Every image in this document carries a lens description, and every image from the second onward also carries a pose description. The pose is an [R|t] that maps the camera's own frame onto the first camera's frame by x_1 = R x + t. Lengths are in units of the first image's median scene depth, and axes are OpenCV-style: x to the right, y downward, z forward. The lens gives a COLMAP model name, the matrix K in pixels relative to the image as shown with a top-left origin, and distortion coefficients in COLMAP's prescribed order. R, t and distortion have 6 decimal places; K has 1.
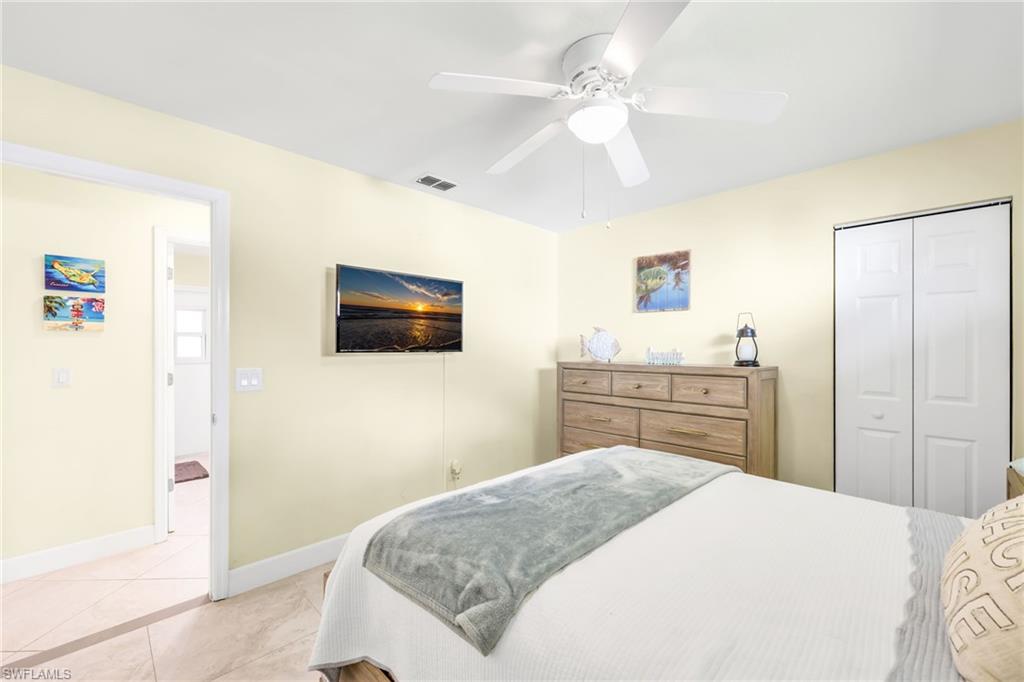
lens RADIAL K [[413.0, 0, 513.2], [0, 413.0, 340.4], [0, 0, 1]] dist [0.002473, 0.000063]
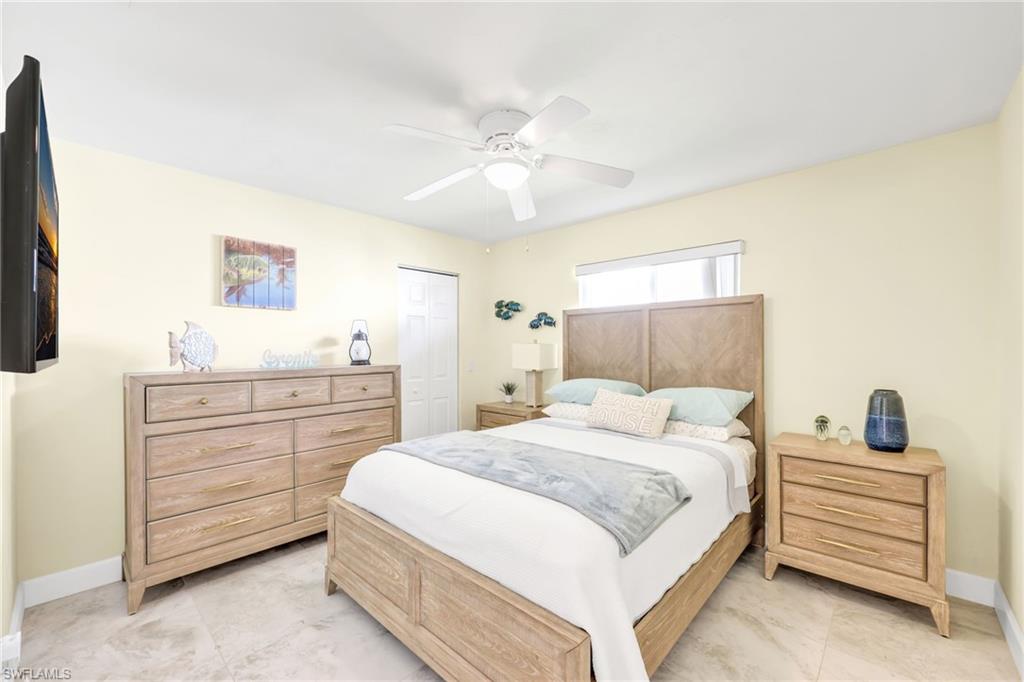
lens RADIAL K [[413.0, 0, 513.2], [0, 413.0, 340.4], [0, 0, 1]] dist [0.002473, 0.000063]
pose [[-0.041289, 0.017260, 0.998998, -0.551344], [-0.008602, 0.999808, -0.017629, 0.007935], [-0.999110, -0.009321, -0.041133, 0.527525]]
